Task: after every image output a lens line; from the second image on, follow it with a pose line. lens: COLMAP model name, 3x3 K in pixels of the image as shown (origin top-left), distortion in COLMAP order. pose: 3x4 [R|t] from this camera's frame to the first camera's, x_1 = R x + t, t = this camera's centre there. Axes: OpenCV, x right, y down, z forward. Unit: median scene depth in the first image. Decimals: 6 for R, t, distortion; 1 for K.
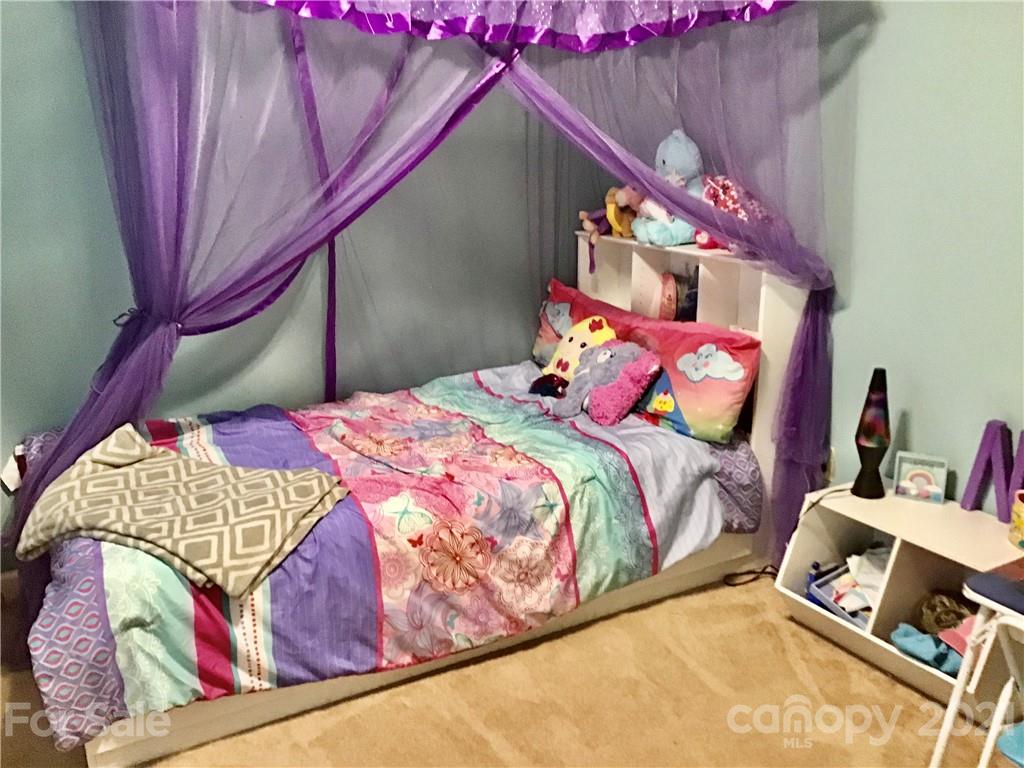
lens RADIAL K [[921.3, 0, 512.0], [0, 921.3, 385.1], [0, 0, 1]] dist [0.108894, -0.163287]
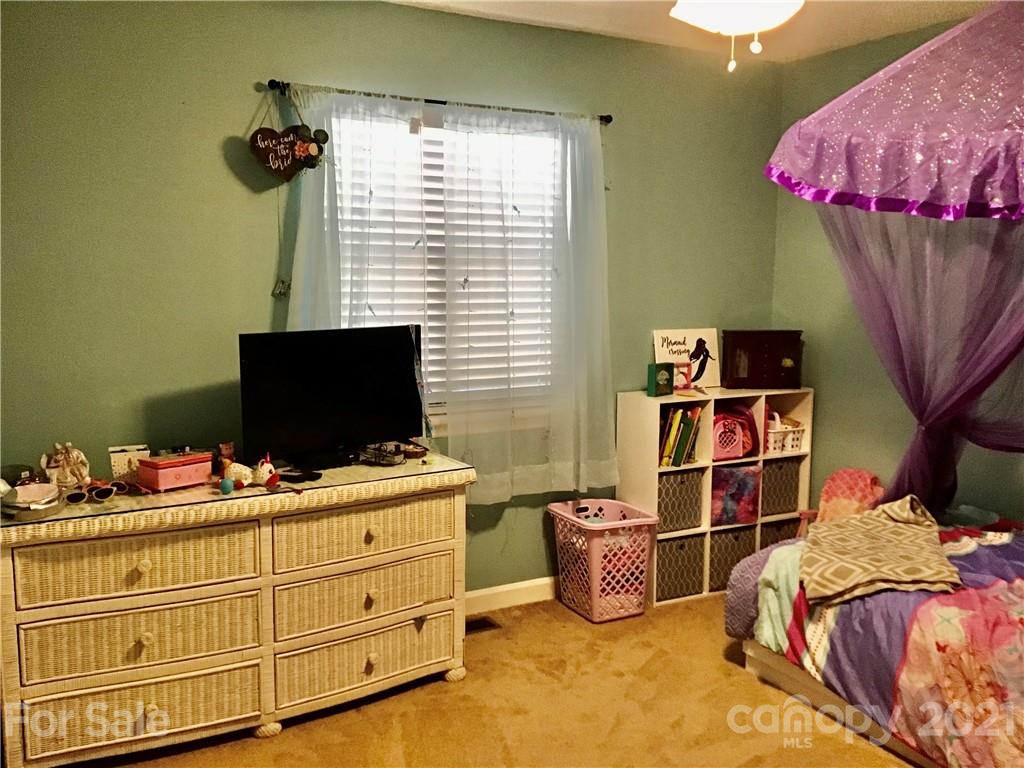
lens RADIAL K [[921.3, 0, 512.2], [0, 921.3, 382.8], [0, 0, 1]] dist [0.108894, -0.163287]
pose [[-0.008560, 0.139738, -0.990152, 1.055765], [-0.278978, 0.950538, 0.136559, -0.157391], [0.960259, 0.277400, 0.030847, 0.402945]]
